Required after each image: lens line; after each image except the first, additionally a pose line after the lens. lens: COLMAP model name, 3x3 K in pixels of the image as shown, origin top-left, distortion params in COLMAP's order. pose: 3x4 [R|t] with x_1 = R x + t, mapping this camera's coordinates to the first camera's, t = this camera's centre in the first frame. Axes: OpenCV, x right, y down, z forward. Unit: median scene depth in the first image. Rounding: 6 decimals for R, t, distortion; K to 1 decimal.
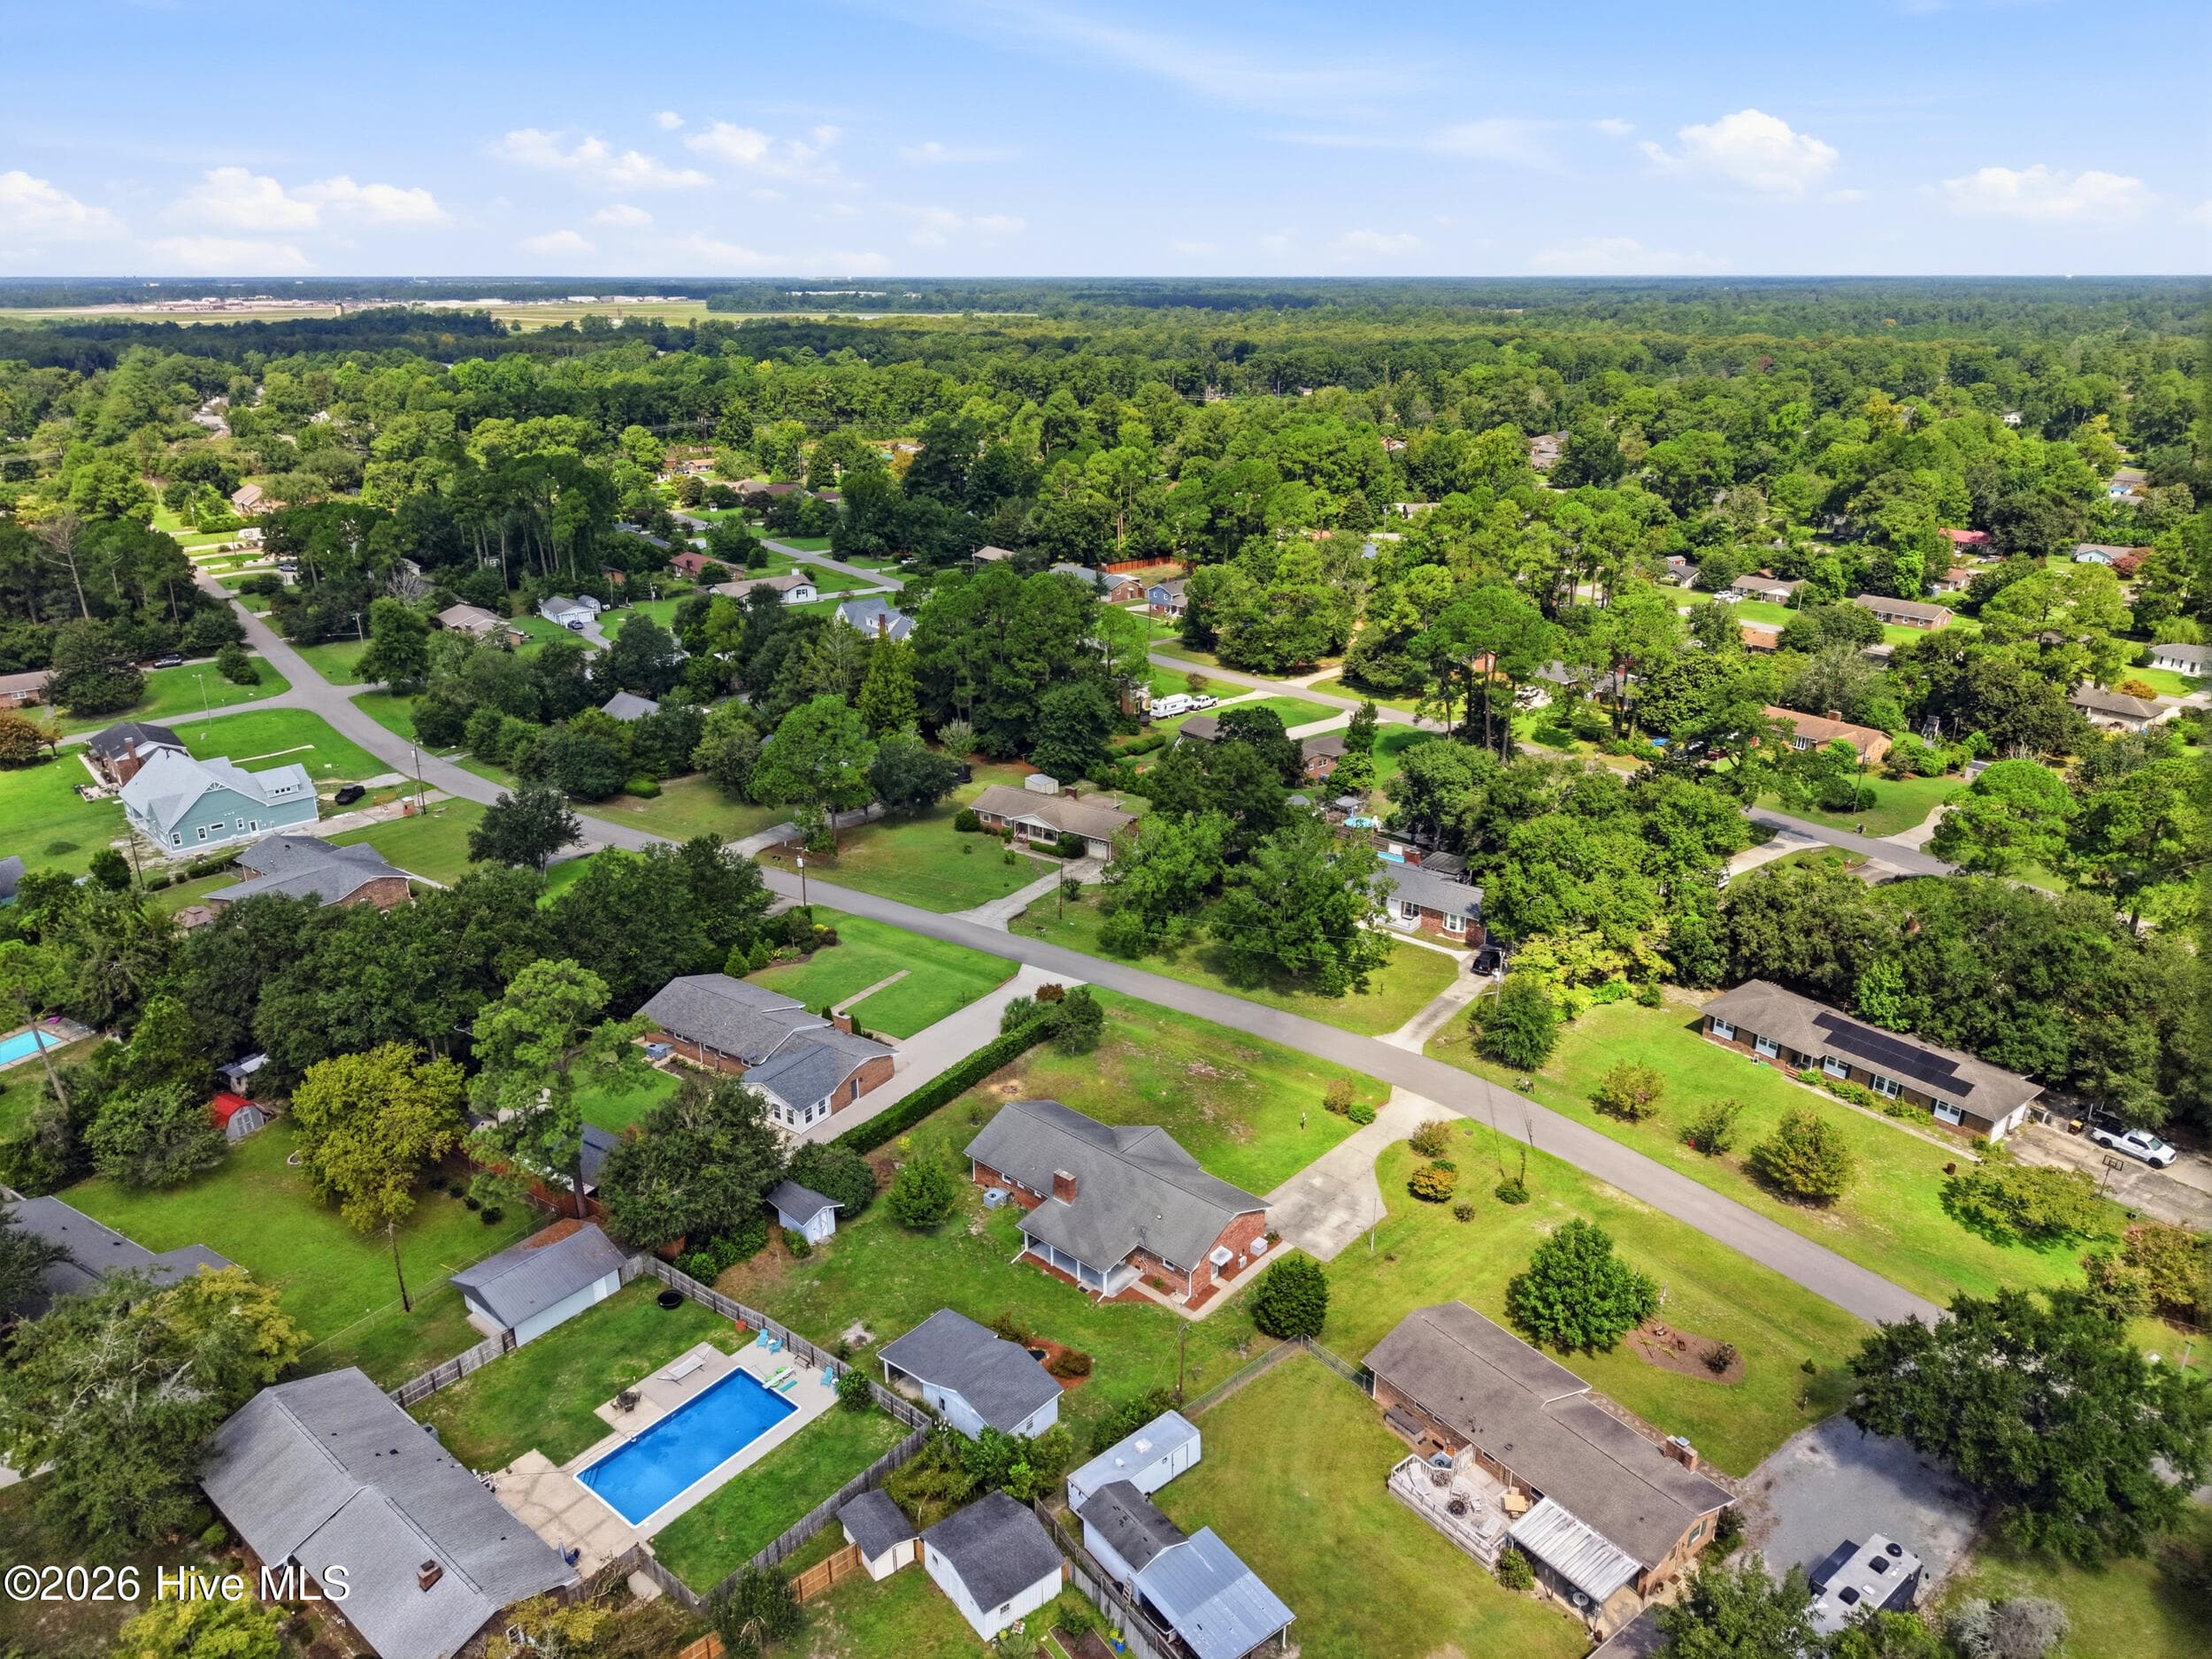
lens RADIAL K [[1468.0, 0, 1110.6], [0, 1468.0, 785.6], [0, 0, 1]] dist [0.060792, -0.079534]
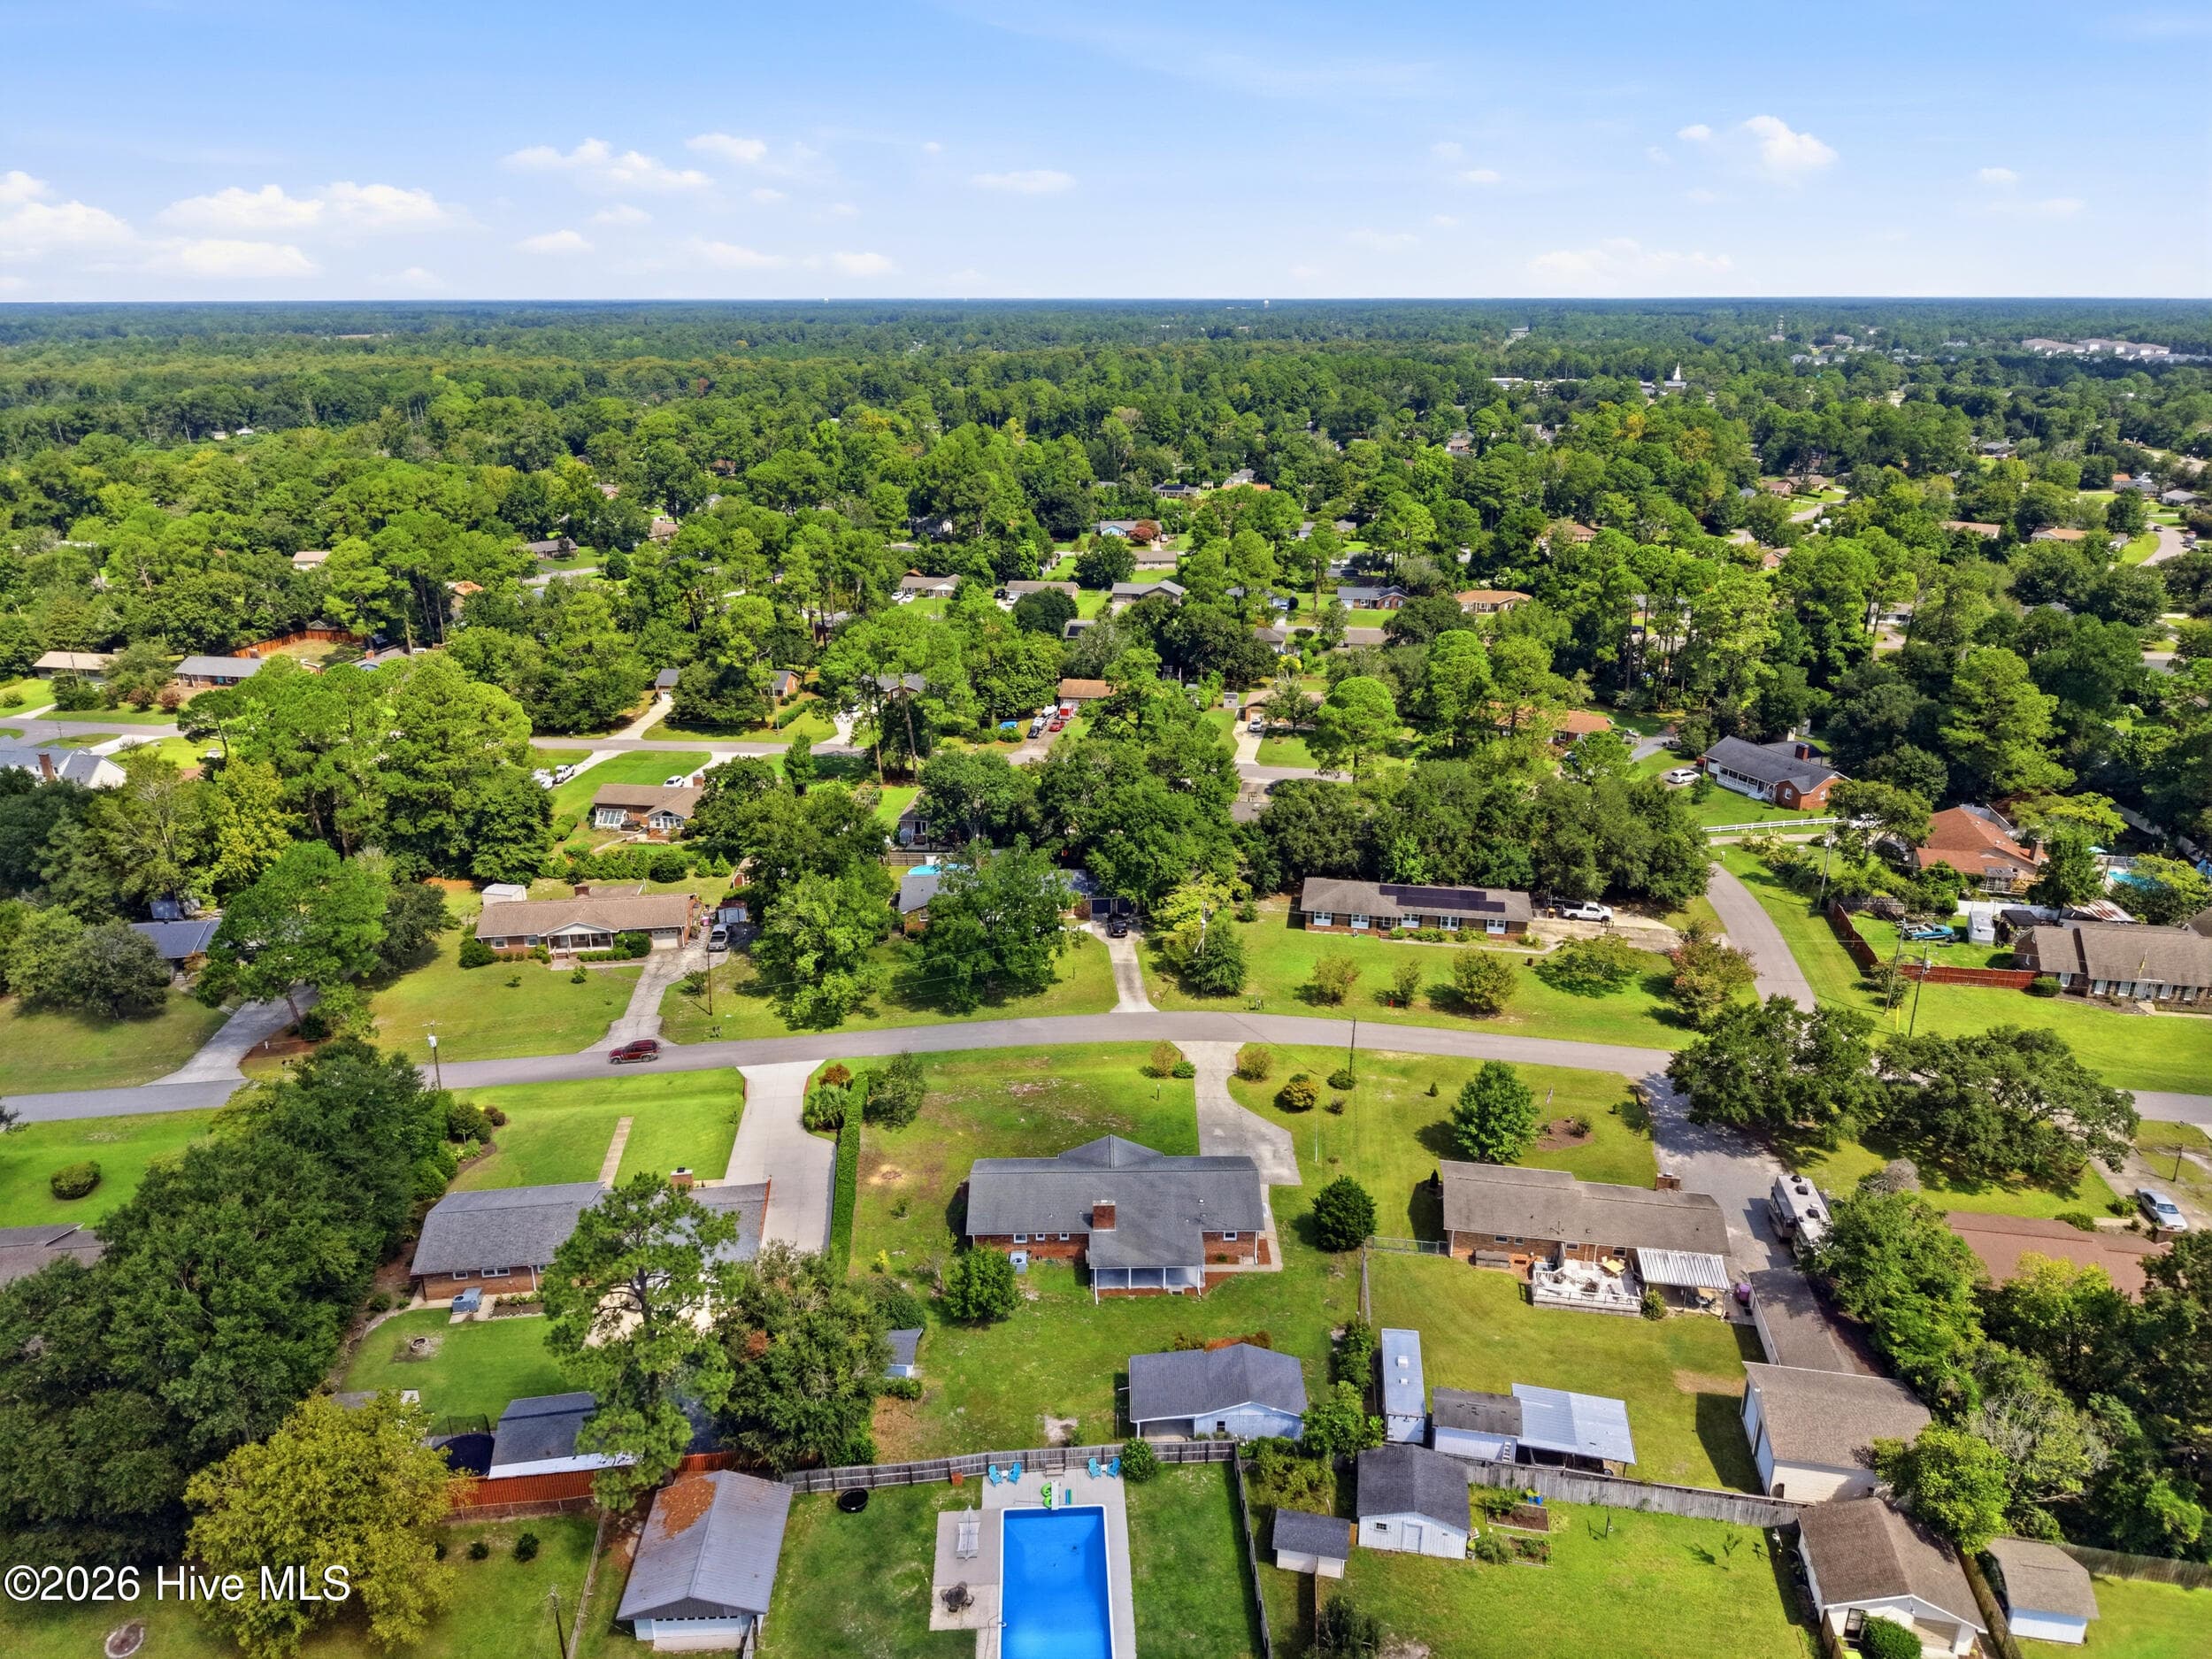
lens RADIAL K [[1469.7, 0, 1106.0], [0, 1469.7, 829.5], [0, 0, 1]] dist [0.057740, -0.082053]
pose [[0.747143, -0.225367, 0.625289, -0.511619], [0.218475, 0.971758, 0.089192, -0.062189], [-0.627731, 0.069971, 0.775279, 0.169947]]
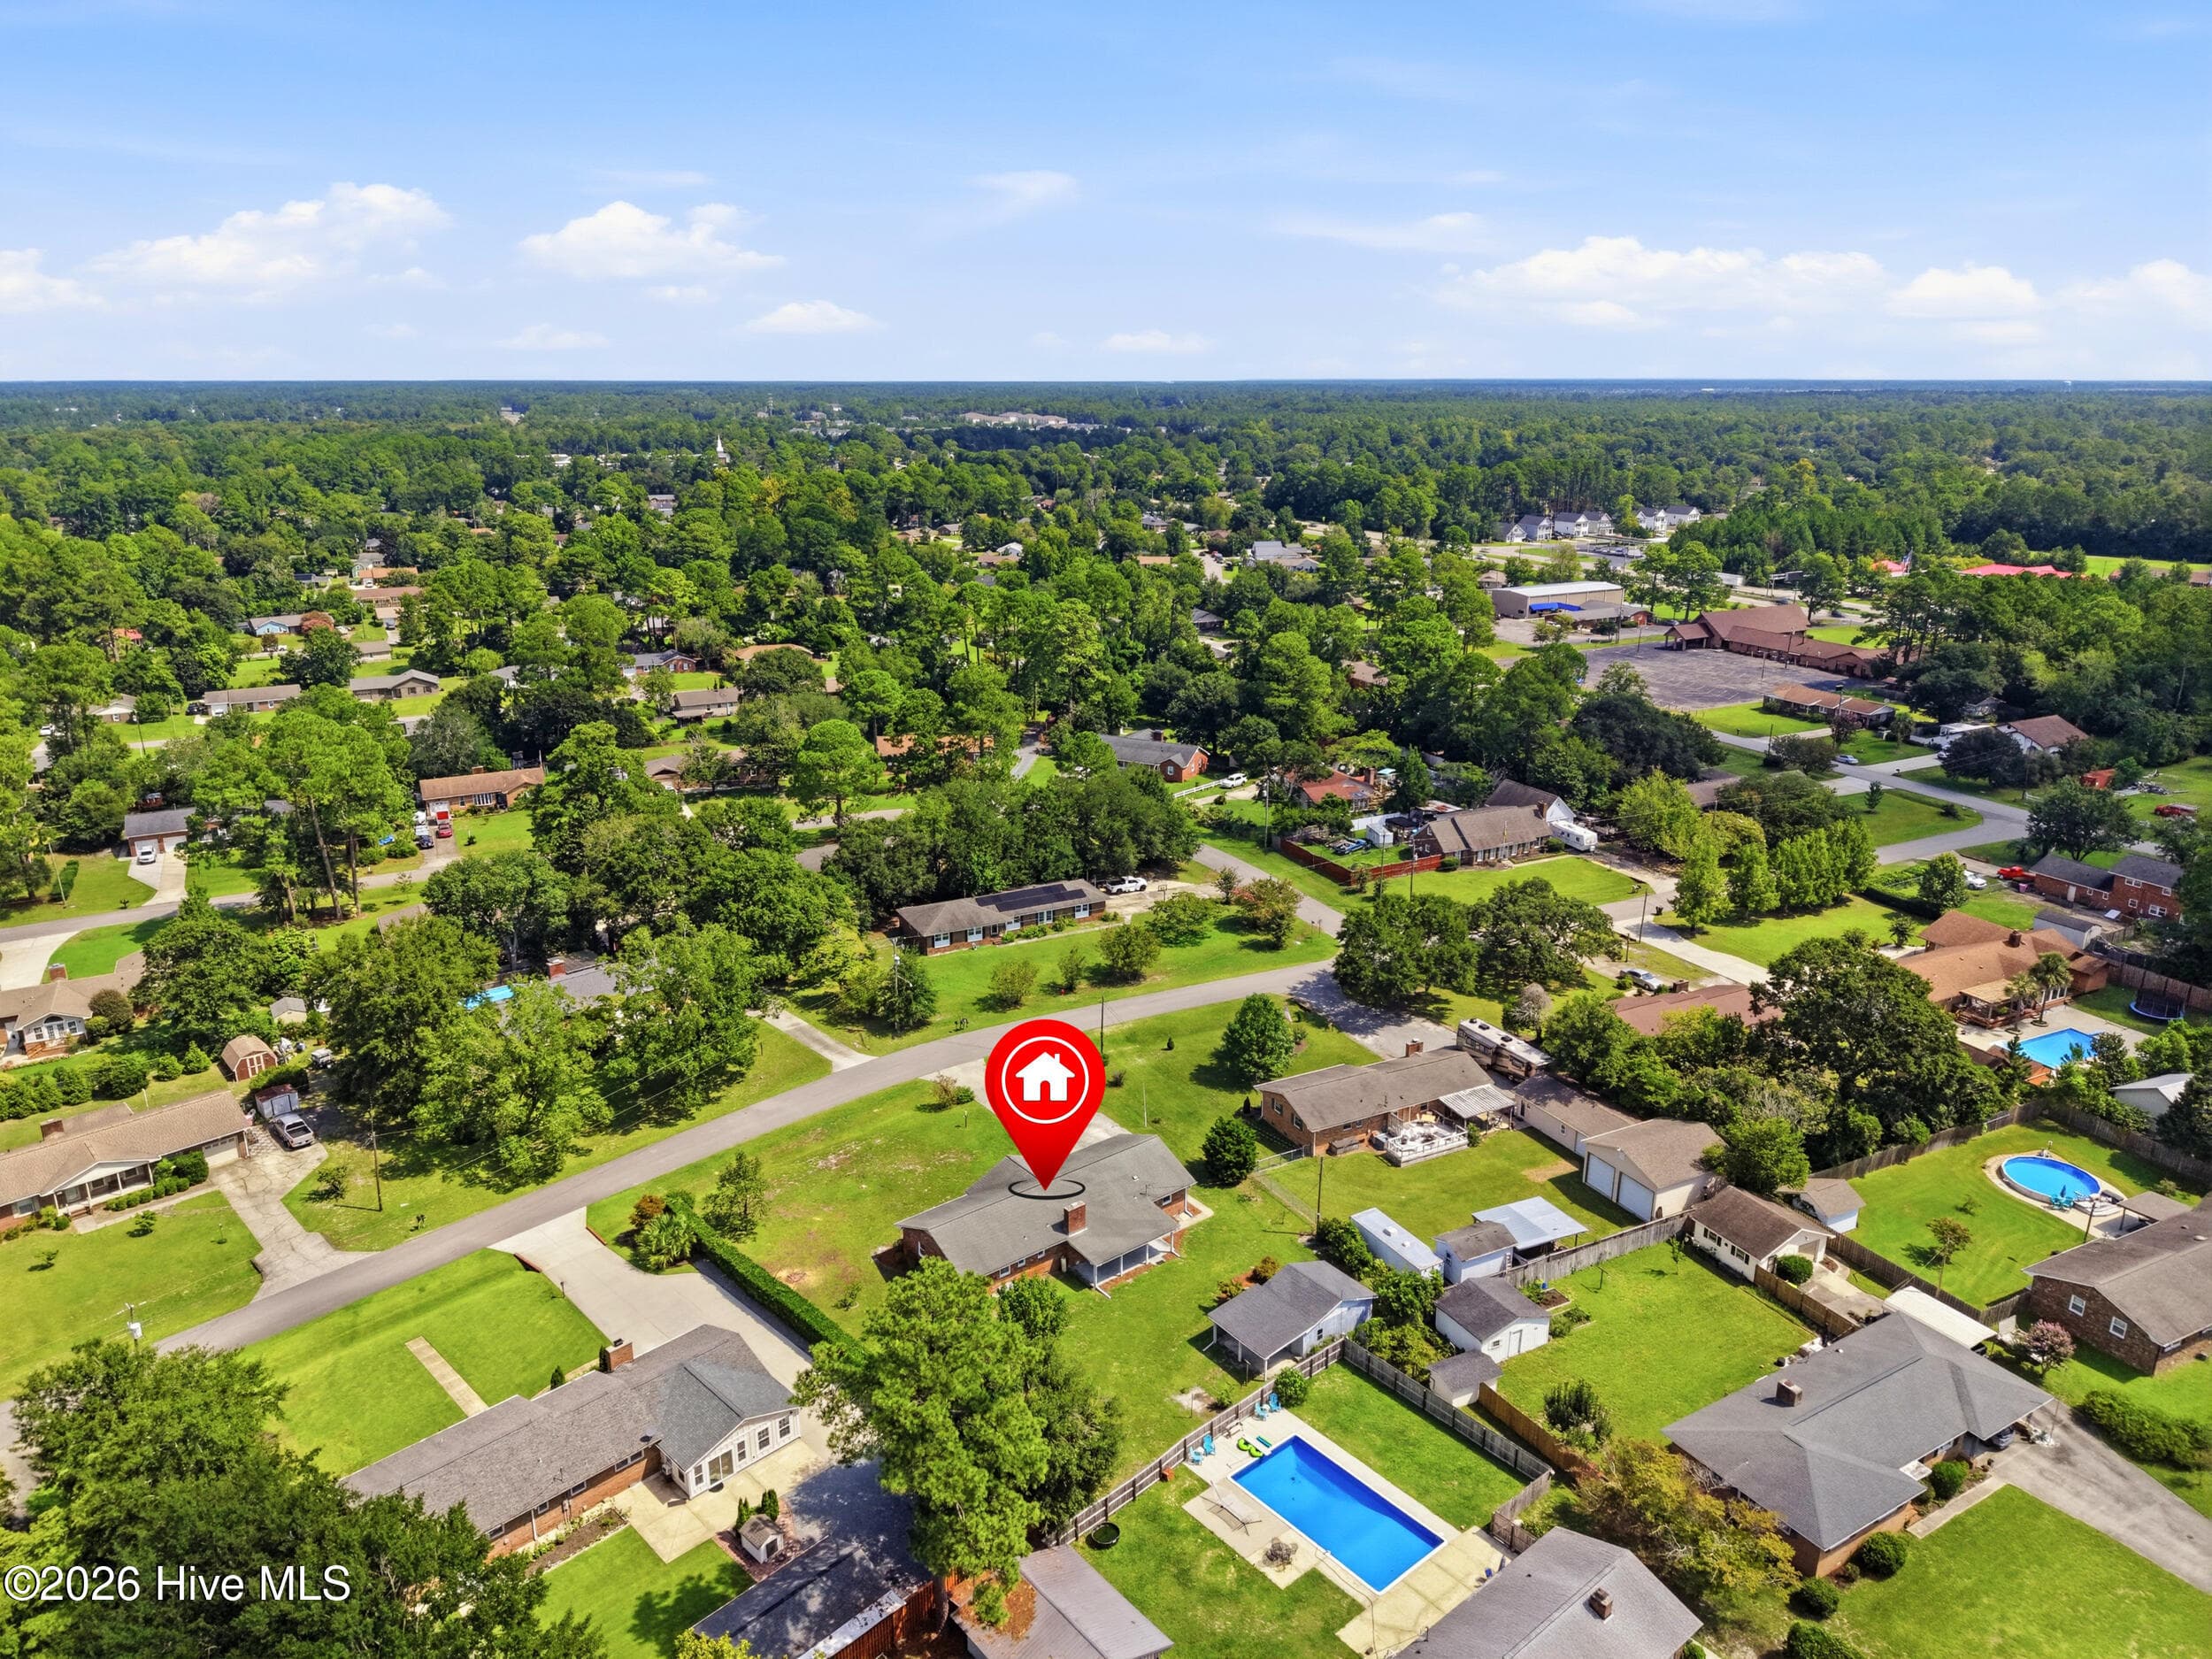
lens RADIAL K [[1468.0, 0, 1110.6], [0, 1468.0, 785.6], [0, 0, 1]] dist [0.060792, -0.079534]
pose [[0.190599, -0.259820, 0.946660, -0.792855], [0.320262, 0.928034, 0.190226, -0.169404], [-0.927957, 0.266922, 0.260093, 0.538609]]
